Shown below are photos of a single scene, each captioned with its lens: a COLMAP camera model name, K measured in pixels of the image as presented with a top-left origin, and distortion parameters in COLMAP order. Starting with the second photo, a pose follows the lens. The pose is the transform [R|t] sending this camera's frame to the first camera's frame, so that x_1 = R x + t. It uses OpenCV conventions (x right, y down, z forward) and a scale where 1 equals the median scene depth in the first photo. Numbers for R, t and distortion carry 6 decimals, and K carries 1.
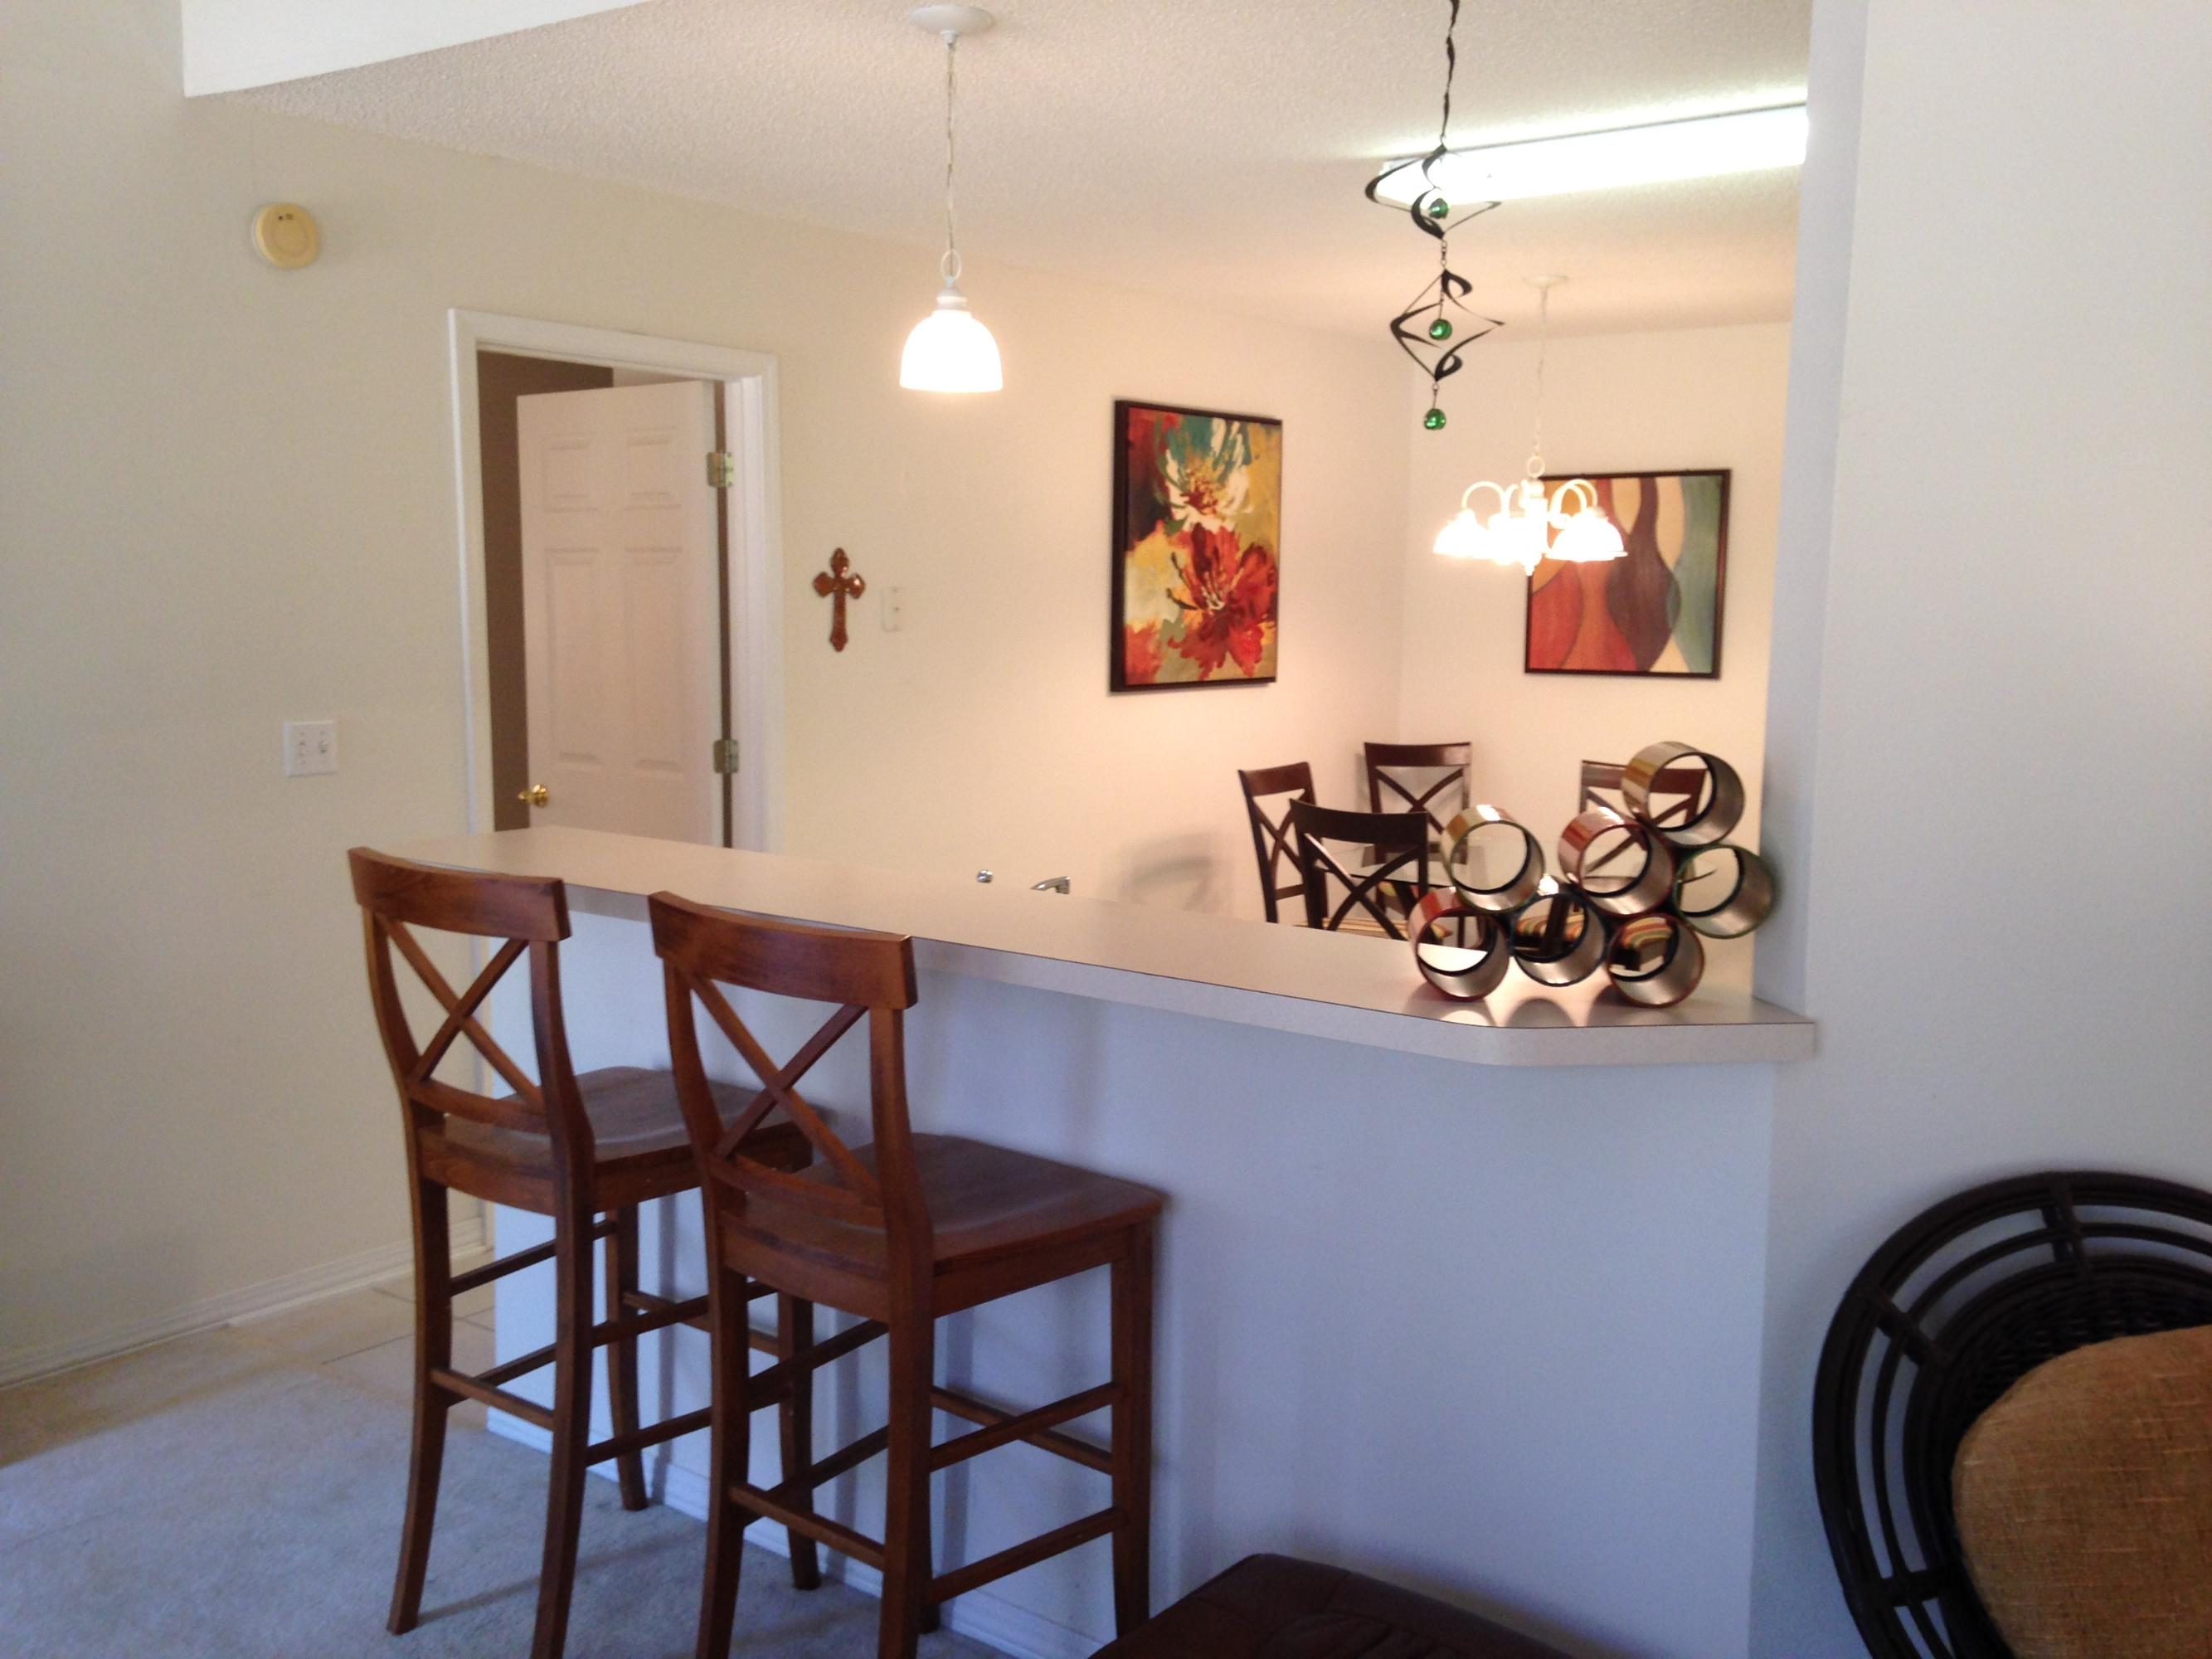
lens RADIAL K [[1986.0, 0, 1111.2], [0, 1986.0, 815.5], [0, 0, 1]] dist [0.211770, -0.367186]
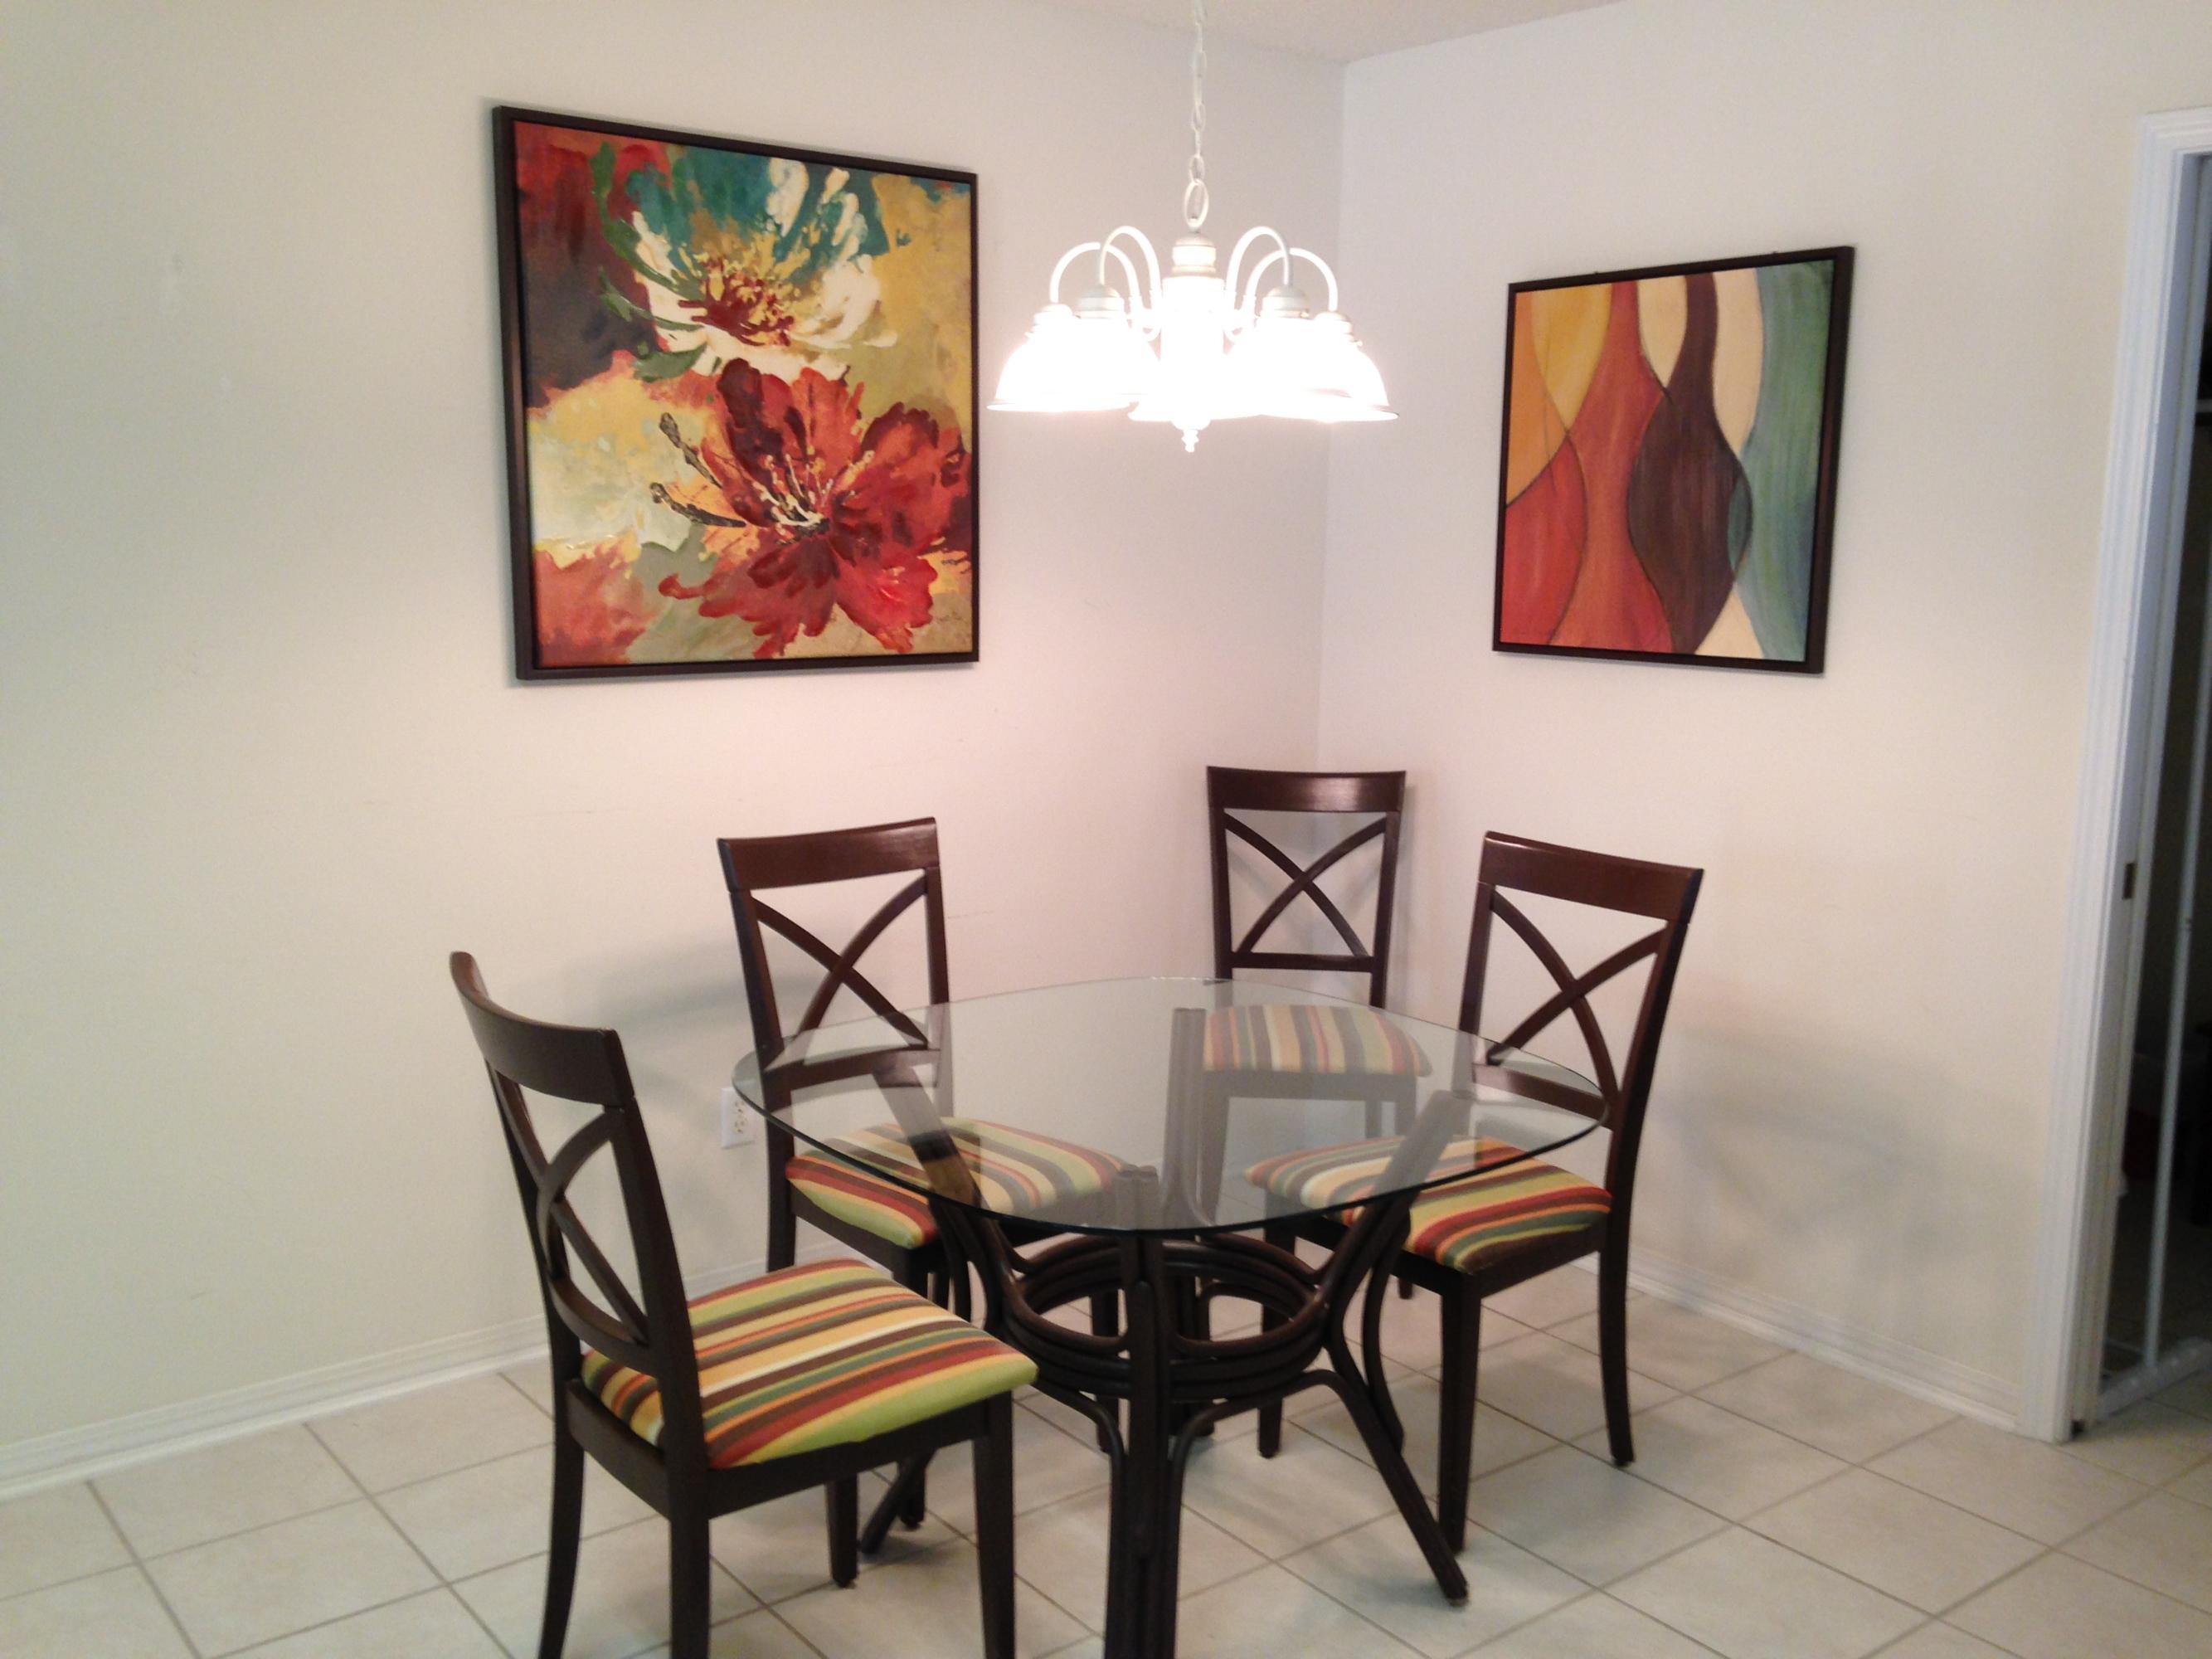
lens RADIAL K [[1986.0, 0, 1111.2], [0, 1986.0, 815.5], [0, 0, 1]] dist [0.211770, -0.367186]
pose [[0.968956, 0.039695, -0.244024, 0.270155], [-0.031140, 0.998761, 0.038815, -0.049436], [0.245263, -0.030011, 0.968992, 0.496829]]
